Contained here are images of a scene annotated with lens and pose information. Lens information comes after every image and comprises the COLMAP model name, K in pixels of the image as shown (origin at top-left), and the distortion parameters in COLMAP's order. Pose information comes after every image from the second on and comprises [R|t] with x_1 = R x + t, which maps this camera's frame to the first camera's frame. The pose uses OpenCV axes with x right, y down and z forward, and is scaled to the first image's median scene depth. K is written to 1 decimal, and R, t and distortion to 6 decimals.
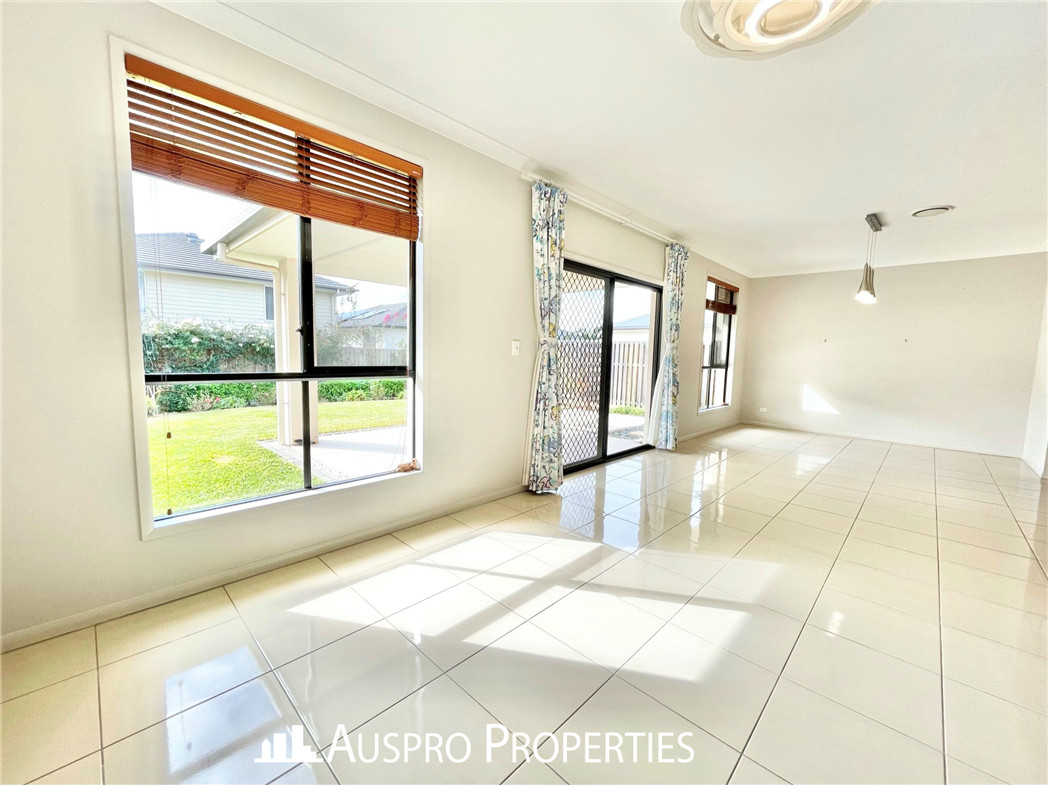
lens RADIAL K [[446.4, 0, 524.0], [0, 446.4, 392.5], [0, 0, 1]] dist [-0.002501, -0.000172]
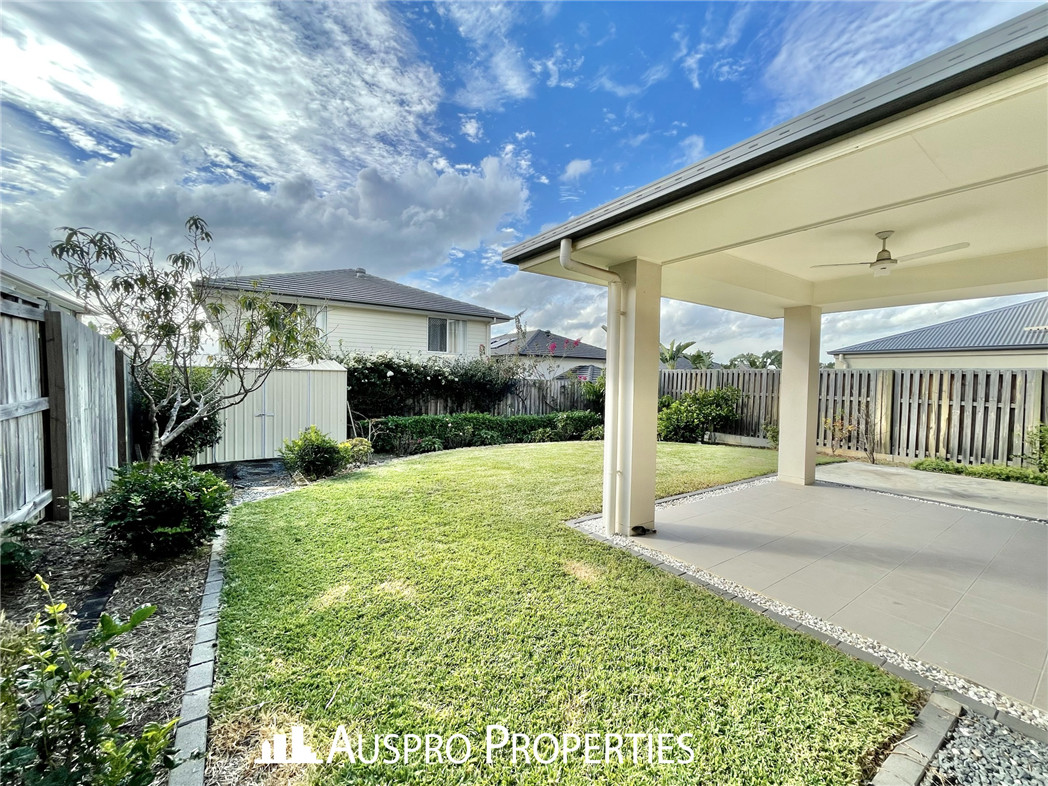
lens RADIAL K [[446.4, 0, 524.0], [0, 446.4, 393.0], [0, 0, 1]] dist [-0.002501, -0.000172]
pose [[0.978636, 0.000317, -0.205602, -0.266726], [-0.012887, 0.998127, -0.059801, -0.025227], [0.205198, 0.061173, 0.976807, 0.151739]]
